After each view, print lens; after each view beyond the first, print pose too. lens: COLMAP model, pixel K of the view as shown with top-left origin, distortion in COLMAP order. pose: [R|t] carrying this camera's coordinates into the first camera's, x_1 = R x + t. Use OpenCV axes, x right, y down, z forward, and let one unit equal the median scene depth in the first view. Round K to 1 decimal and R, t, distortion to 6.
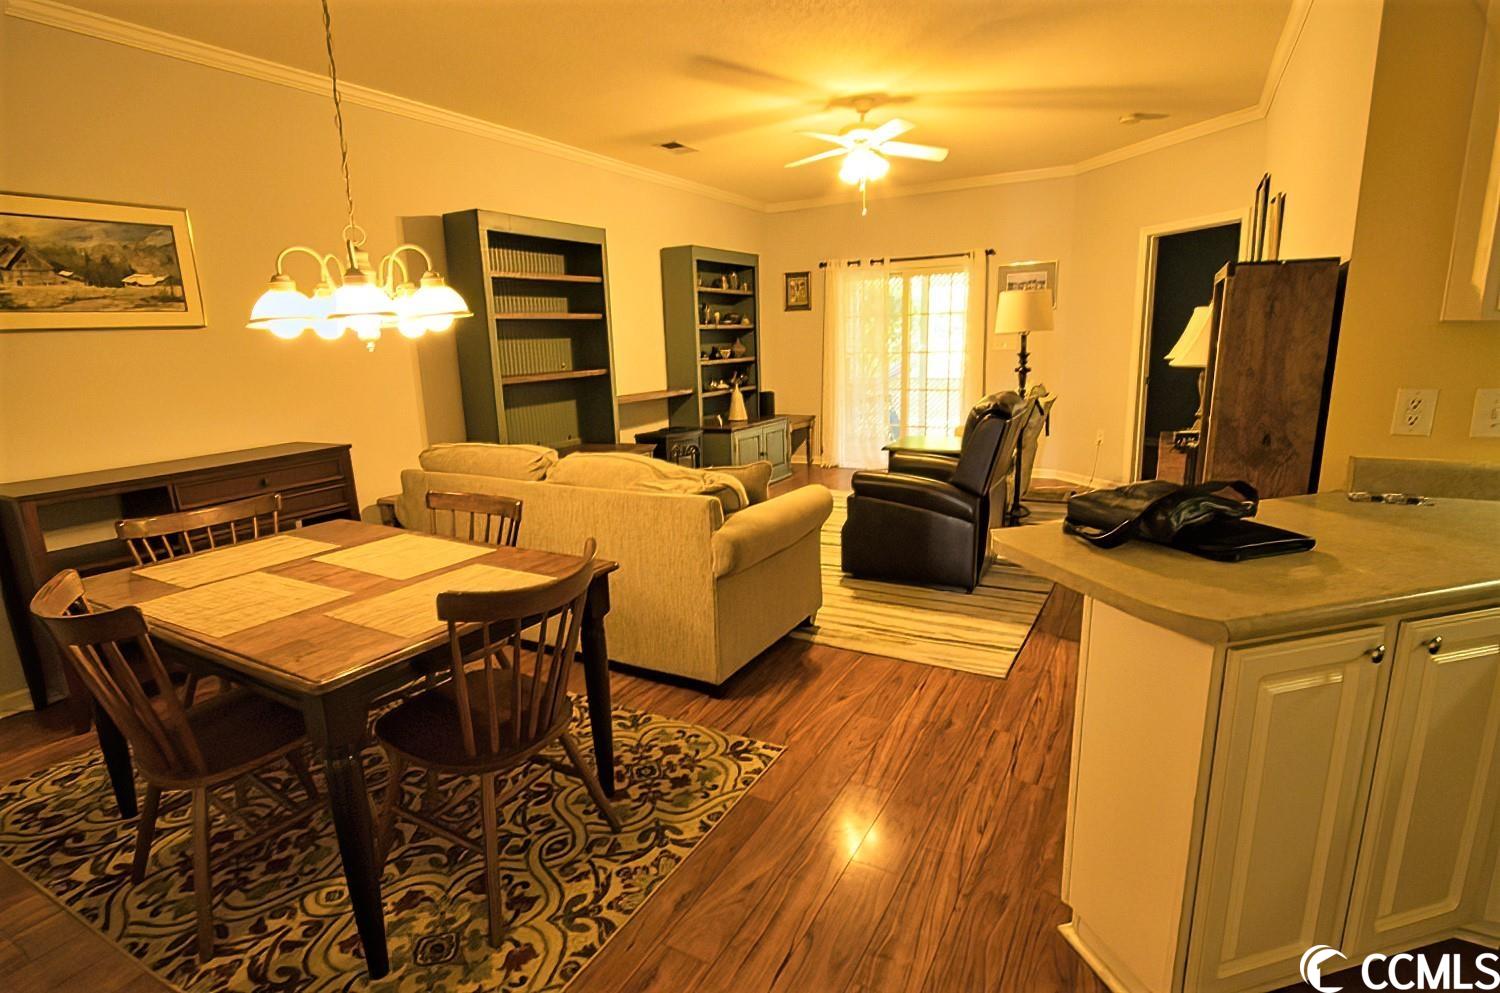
lens RADIAL K [[756.6, 0, 750.0], [0, 756.6, 496.5], [0, 0, 1]] dist [-0.022570, 0.000429]
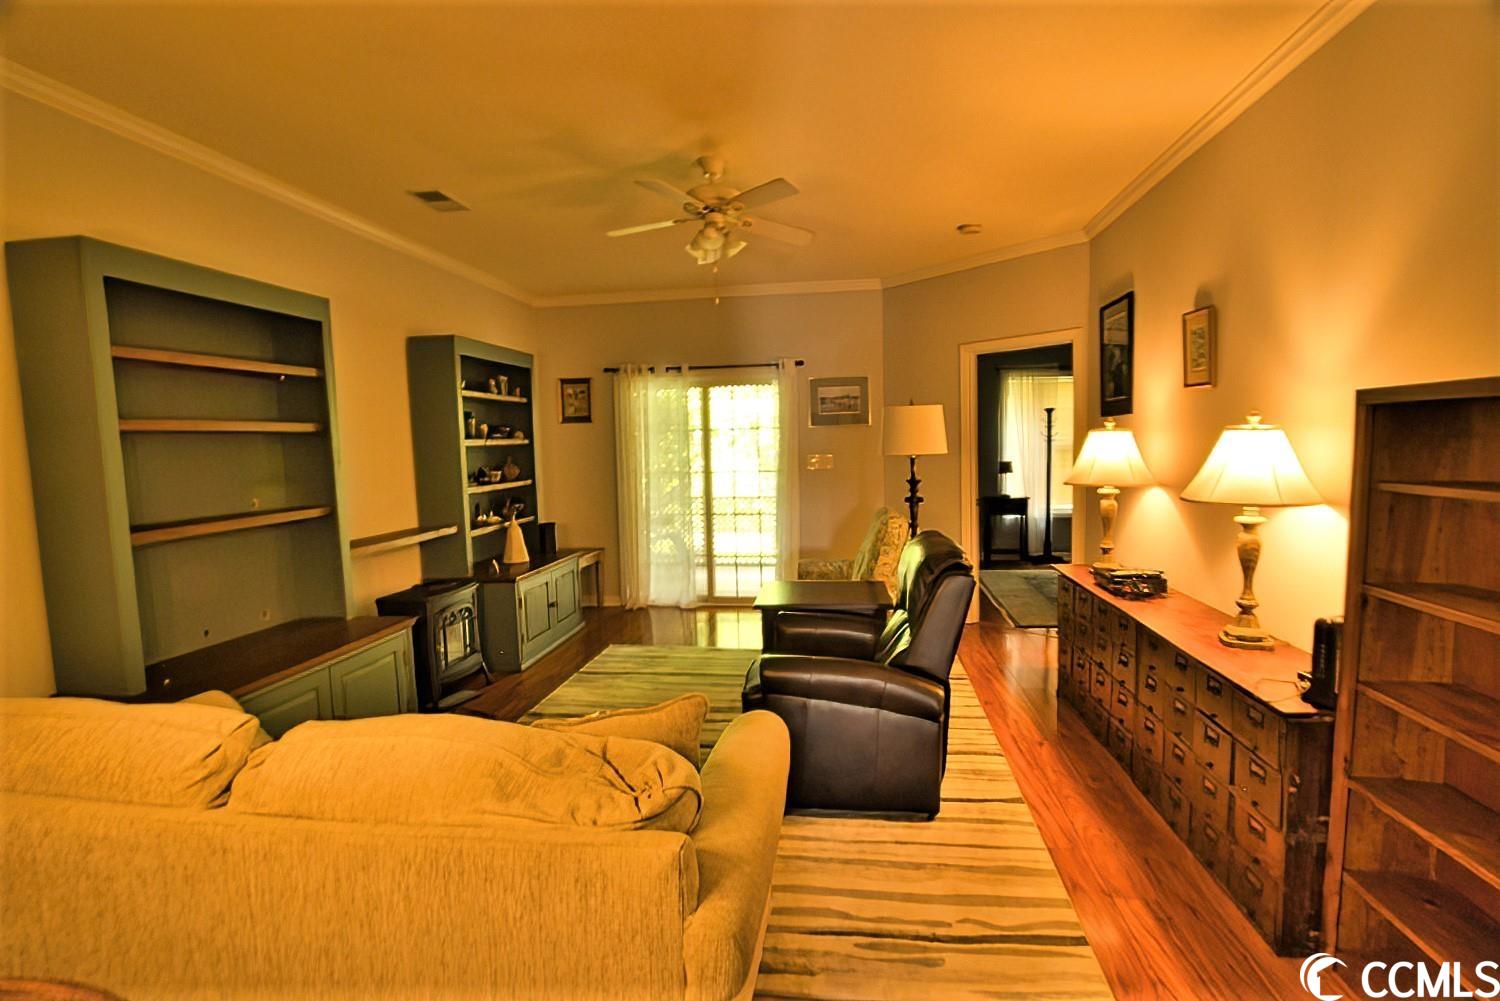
lens RADIAL K [[742.7, 0, 763.6], [0, 742.7, 509.6], [0, 0, 1]] dist [-0.021099, 0.001626]
pose [[0.928133, -0.025819, 0.371352, -0.066957], [0.071898, 0.991241, -0.110780, -0.058264], [-0.365239, 0.129518, 0.921860, 0.231812]]
